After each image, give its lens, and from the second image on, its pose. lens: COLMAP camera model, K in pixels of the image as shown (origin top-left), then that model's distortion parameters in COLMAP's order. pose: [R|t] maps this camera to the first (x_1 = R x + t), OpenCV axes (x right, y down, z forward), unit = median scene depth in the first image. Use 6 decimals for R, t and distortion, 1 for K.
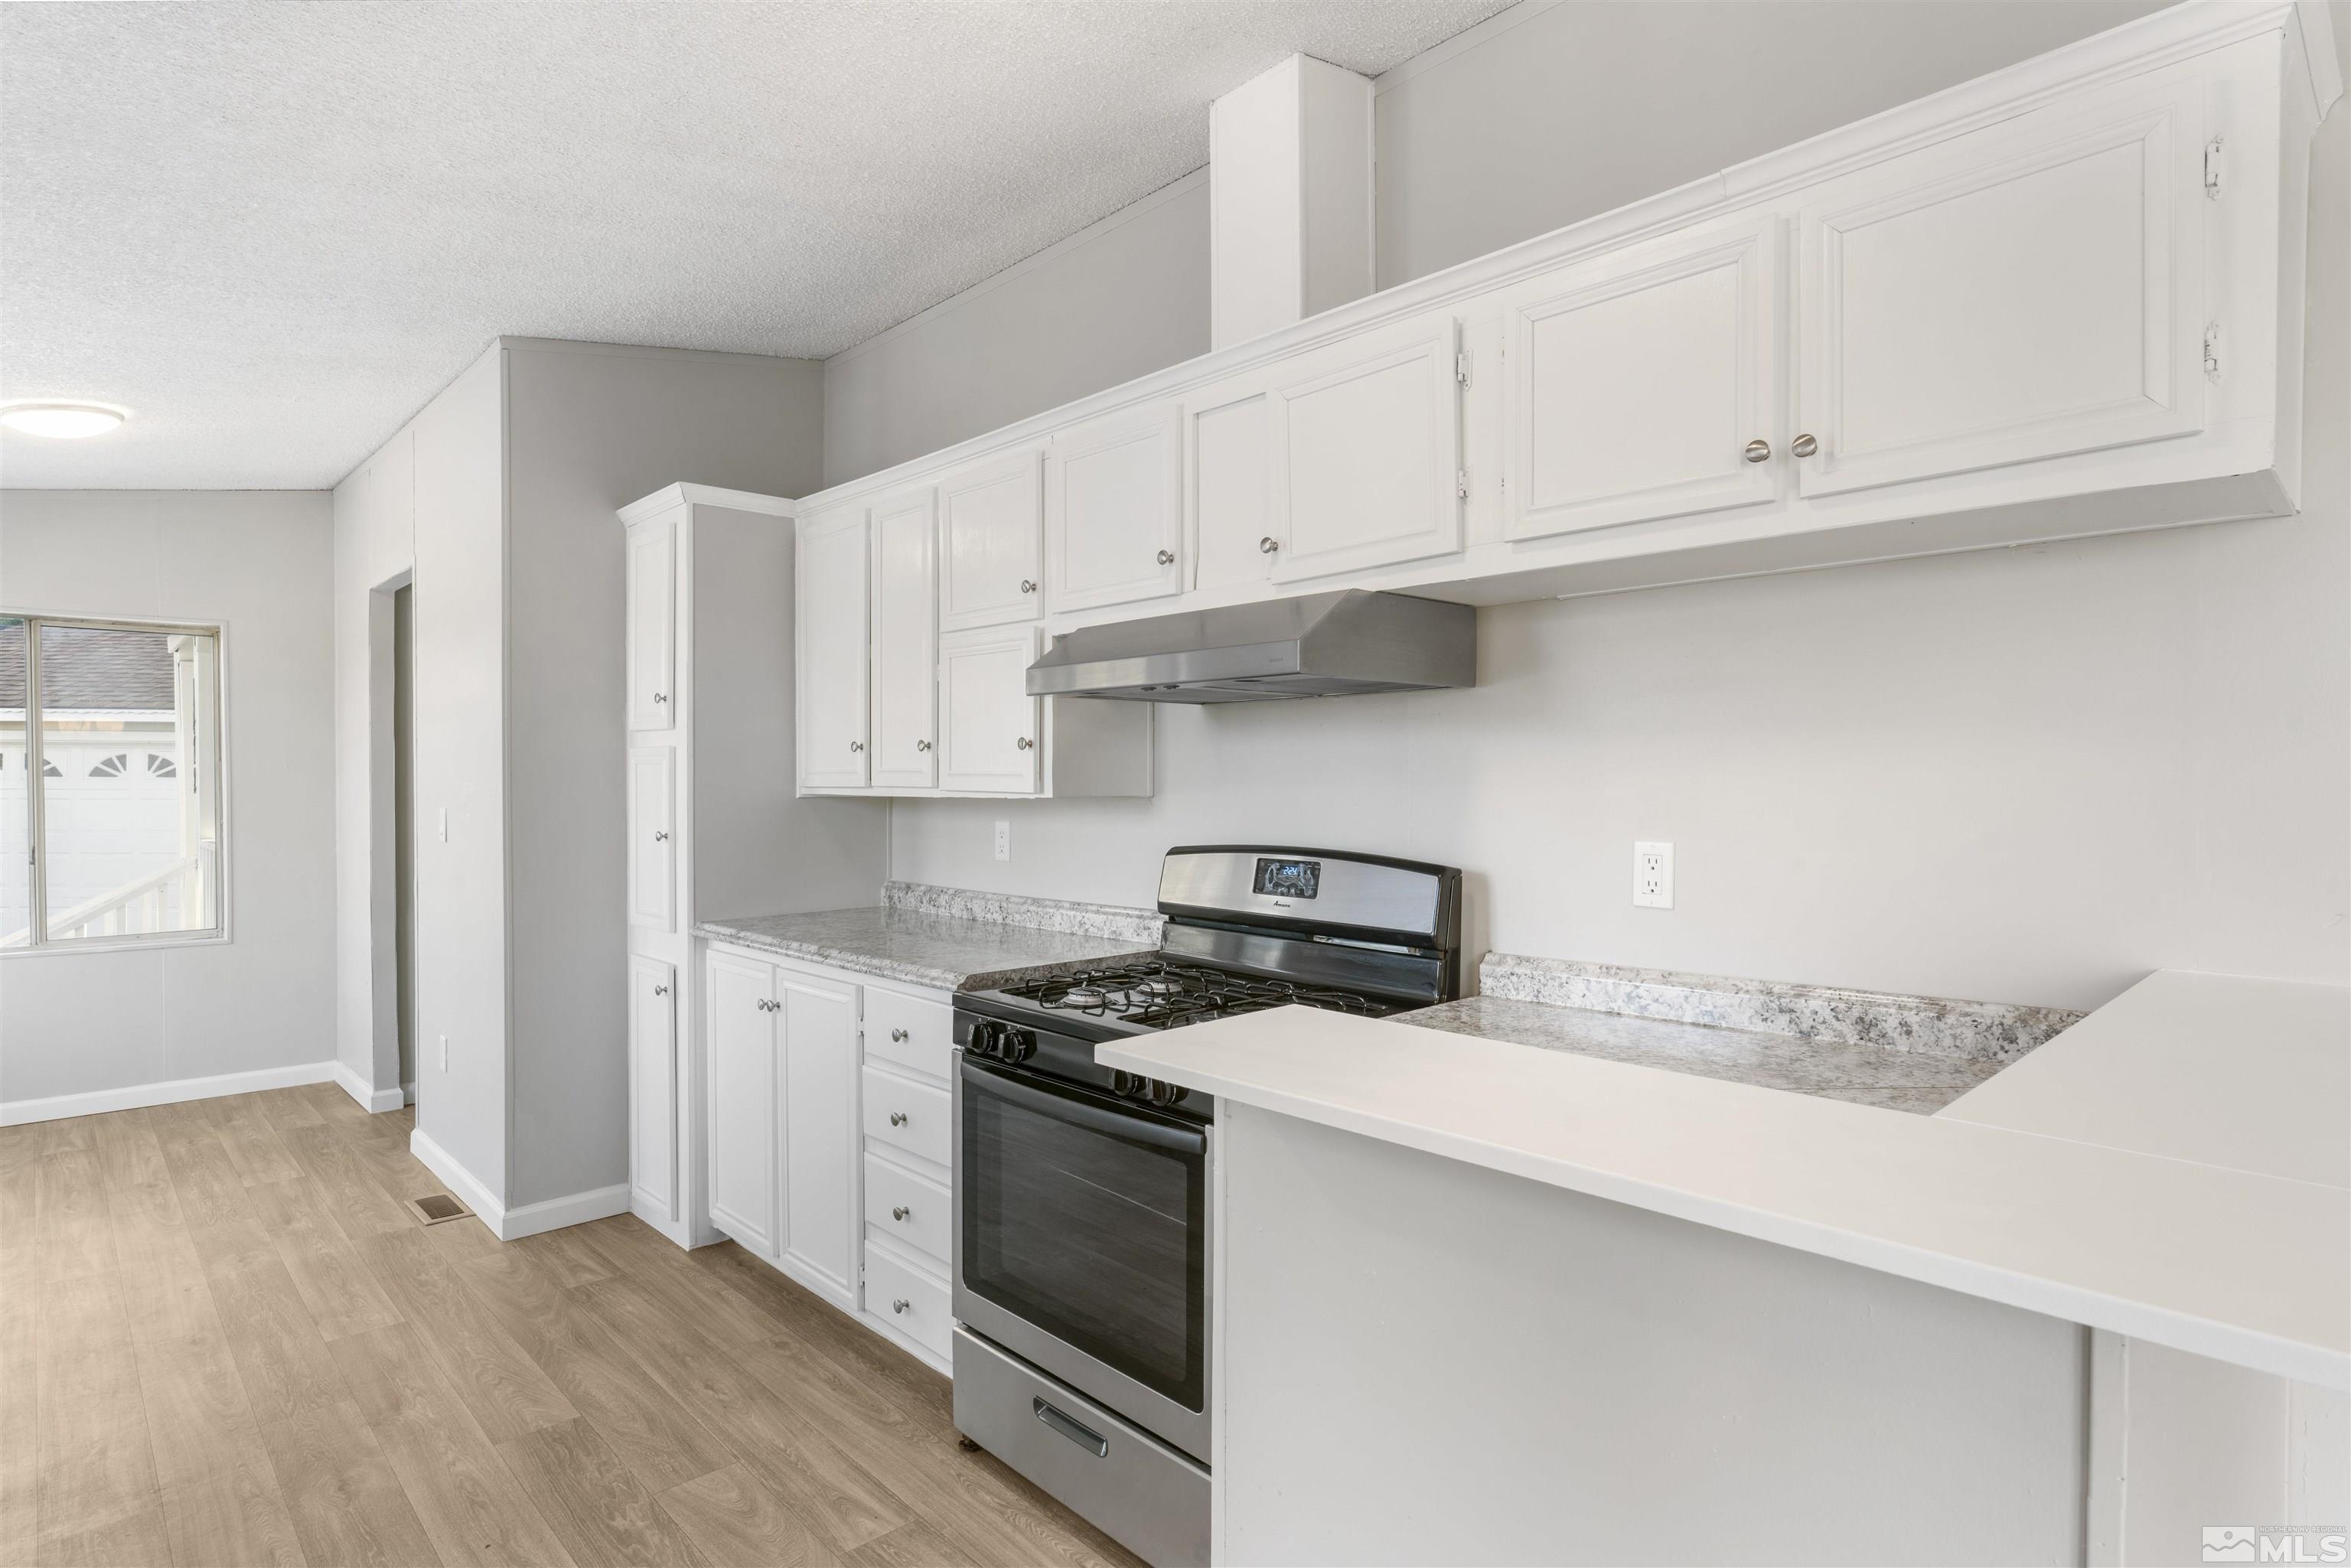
lens RADIAL K [[1221.3, 0, 1175.5], [0, 1221.3, 784.0], [0, 0, 1]] dist [-0.003710, 0.000254]
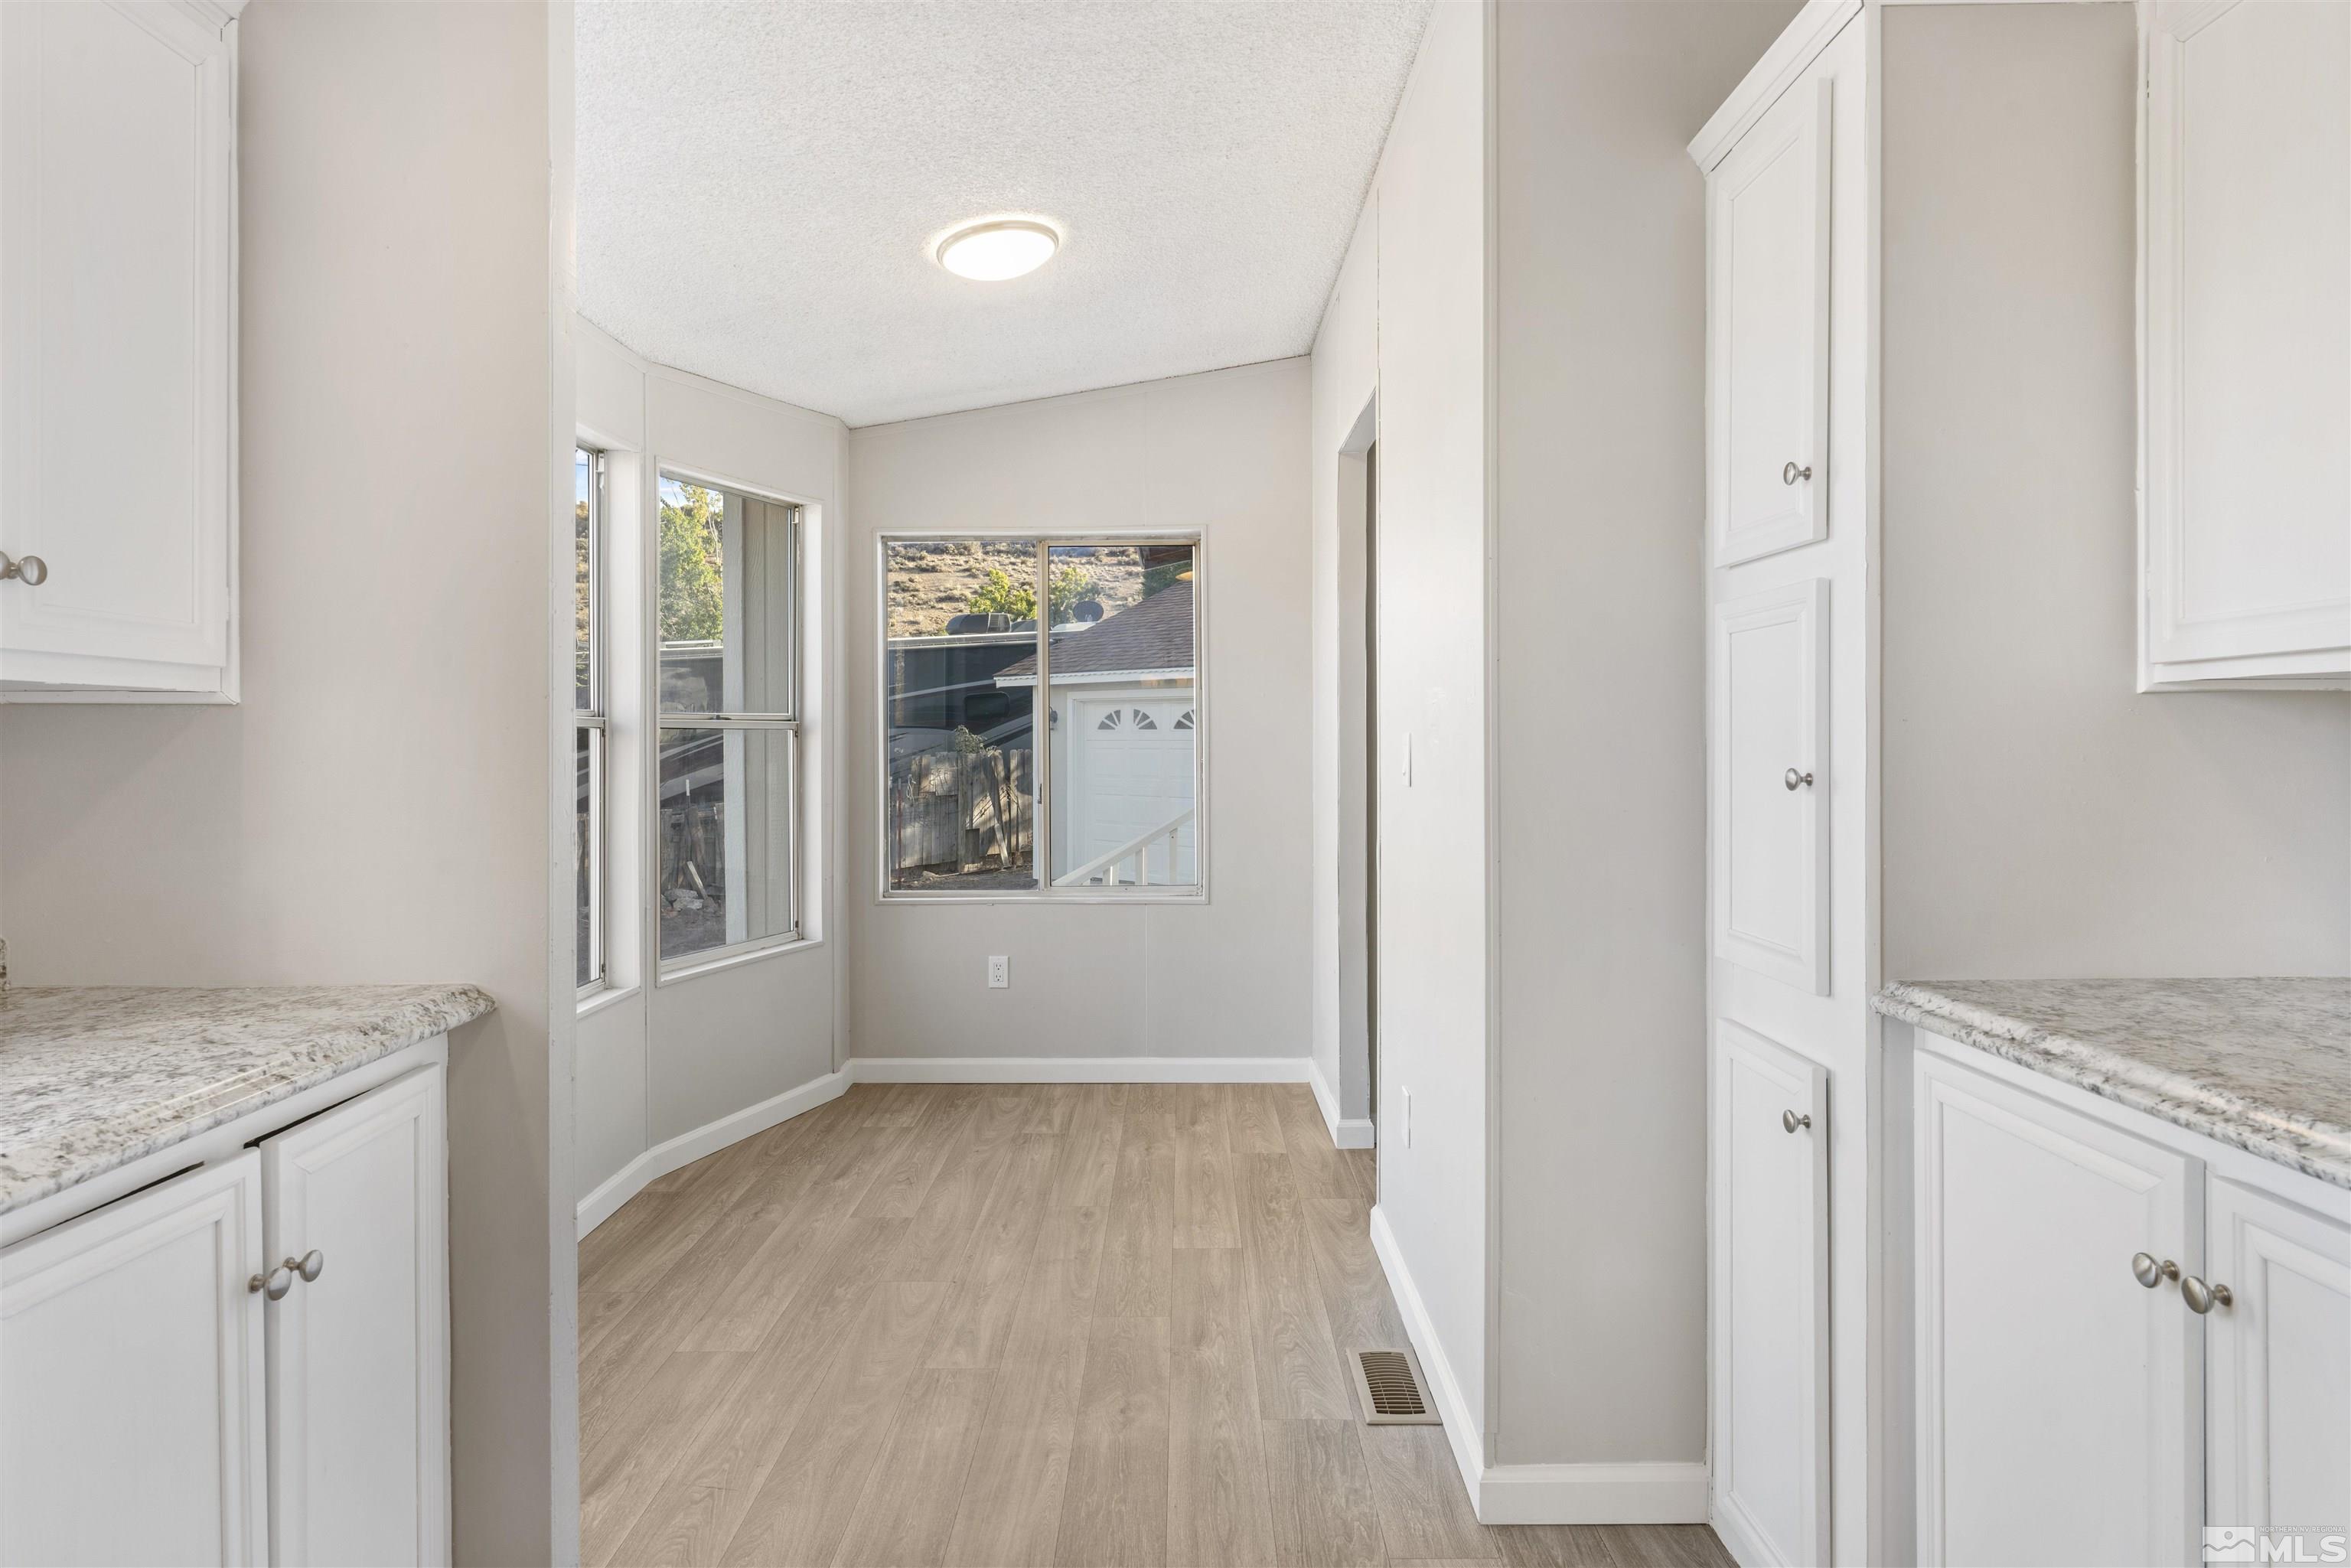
lens RADIAL K [[1274.1, 0, 1169.5], [0, 1274.1, 767.7], [0, 0, 1]] dist [-0.005117, 0.000126]
pose [[0.720378, 0.010765, -0.693498, -0.244504], [0.001782, 0.999848, 0.017372, 0.027898], [0.693580, -0.013751, 0.720249, 0.466736]]
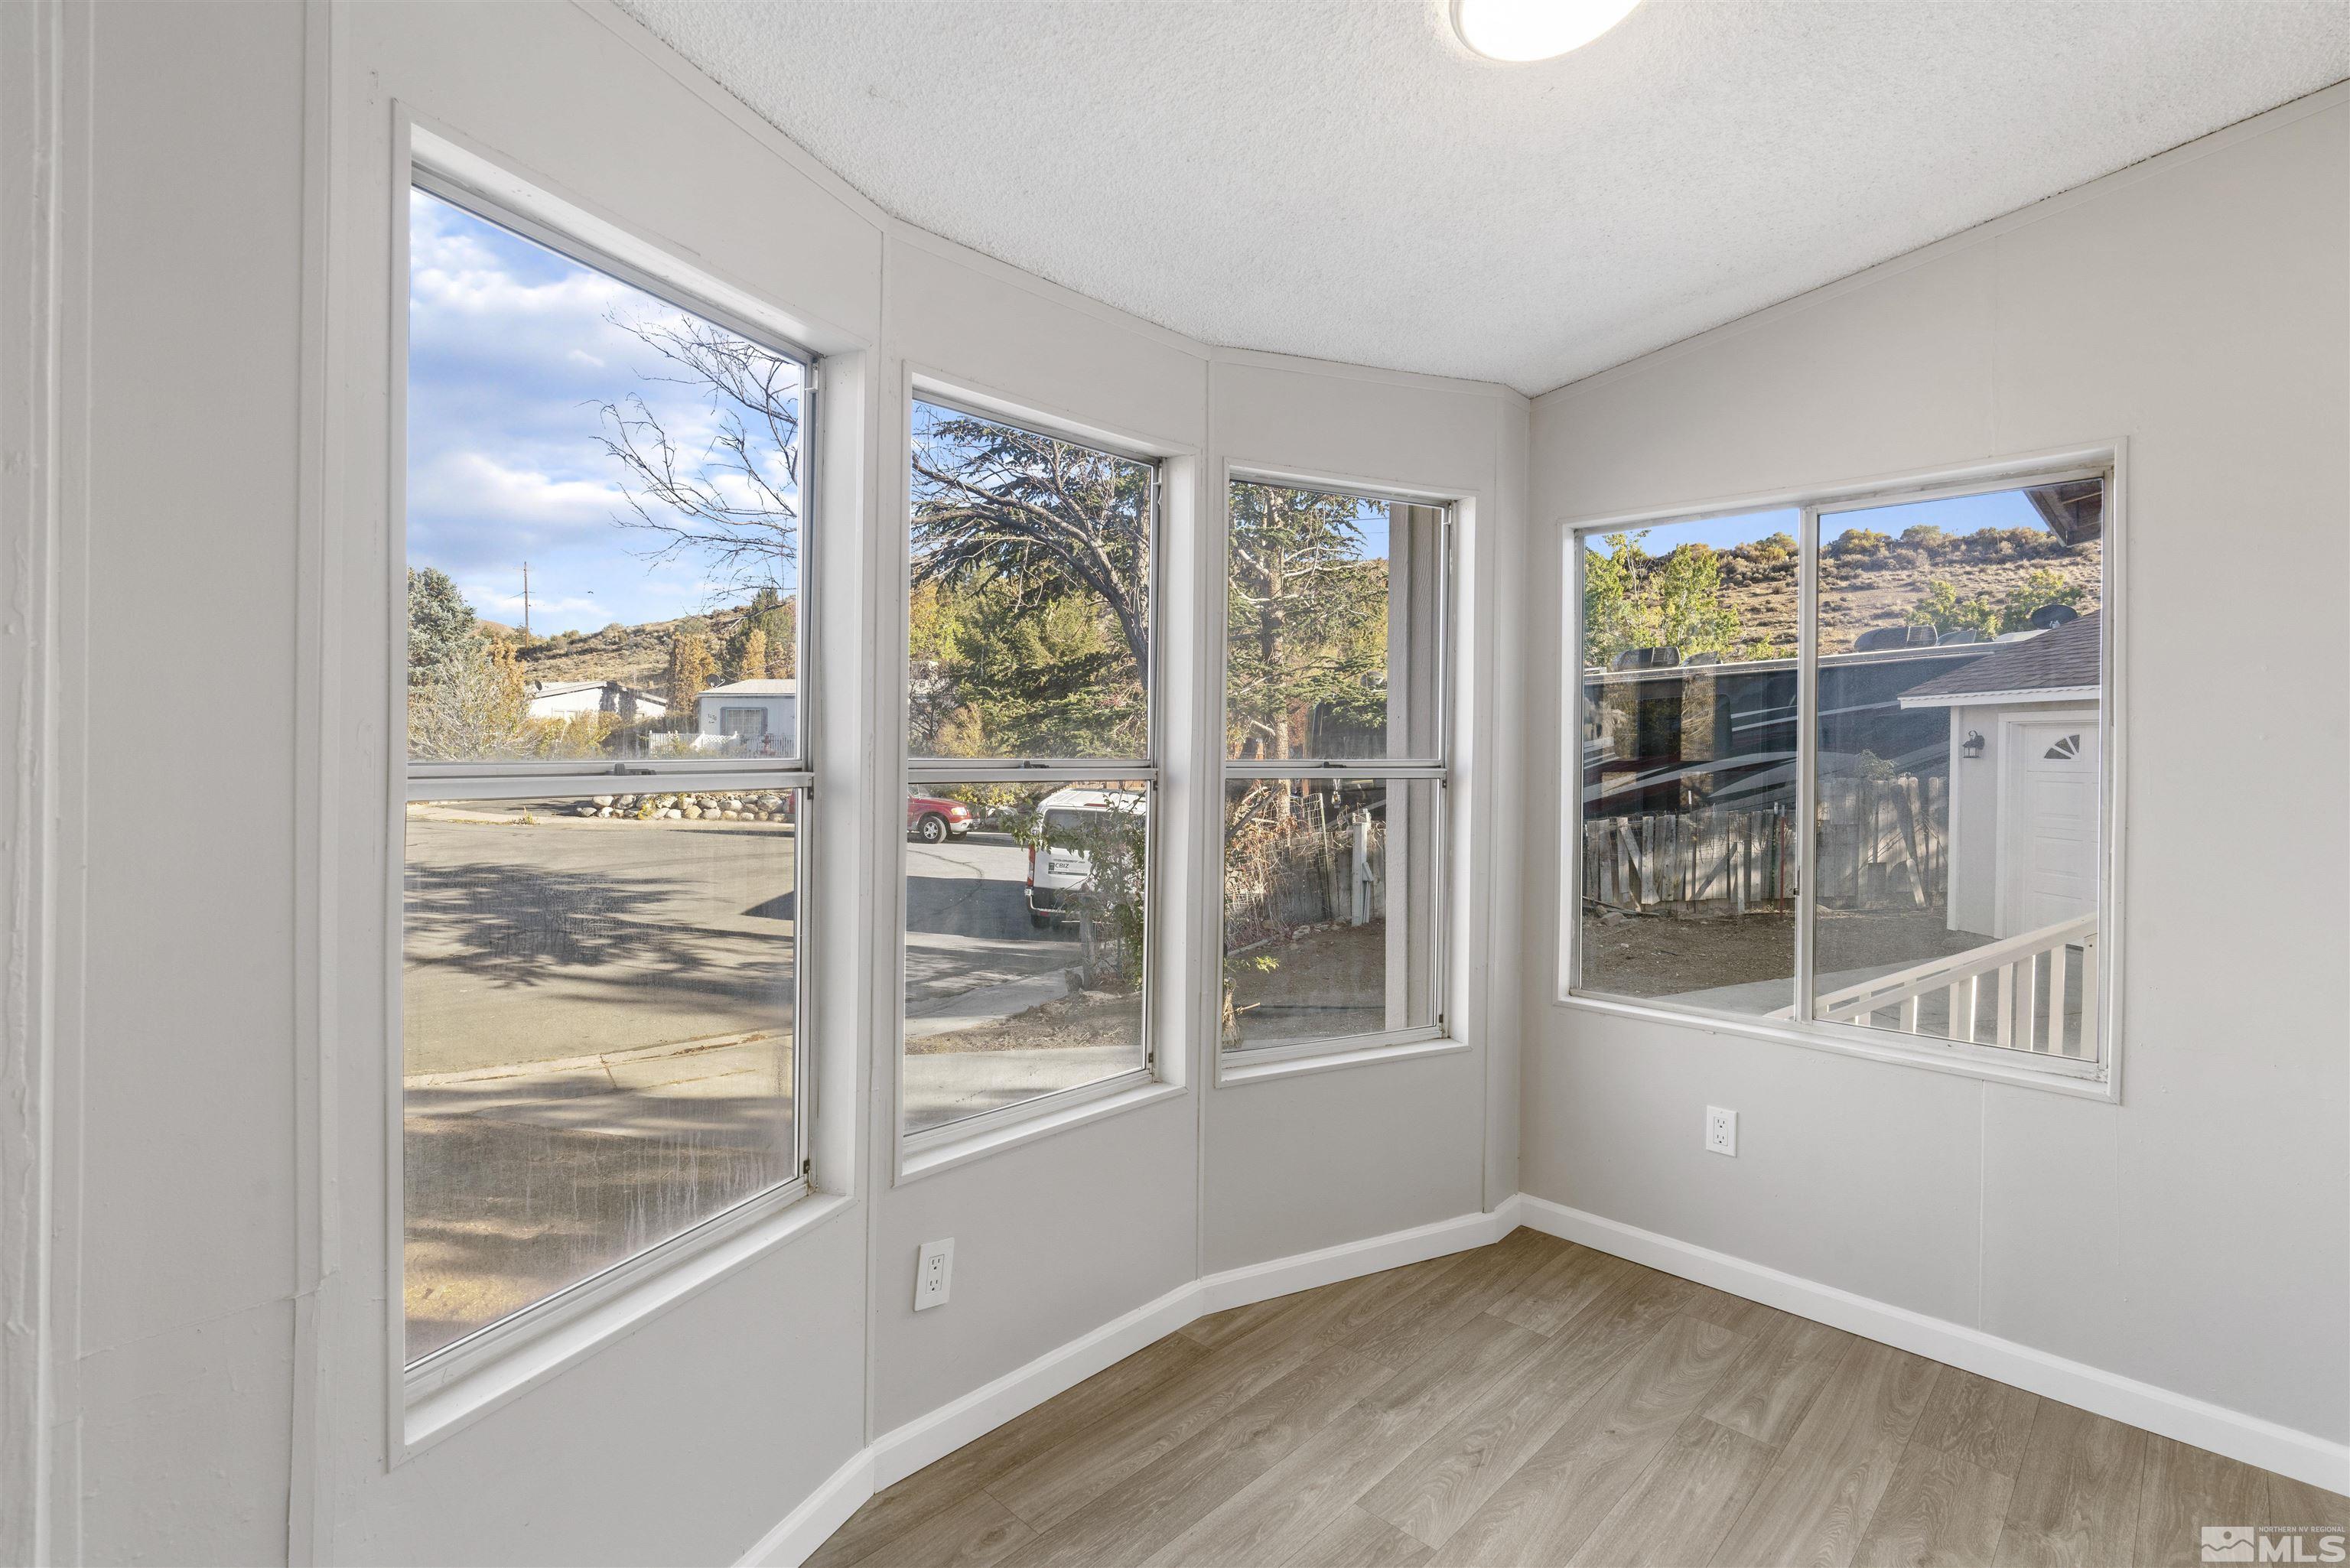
lens RADIAL K [[1089.7, 0, 1171.7], [0, 1089.7, 755.3], [0, 0, 1]] dist [-0.005162, 0.000851]
pose [[0.046165, 0.003204, -0.998929, -0.492136], [-0.016020, 0.999869, 0.002467, -0.002154], [0.998805, 0.015889, 0.046210, 0.817434]]
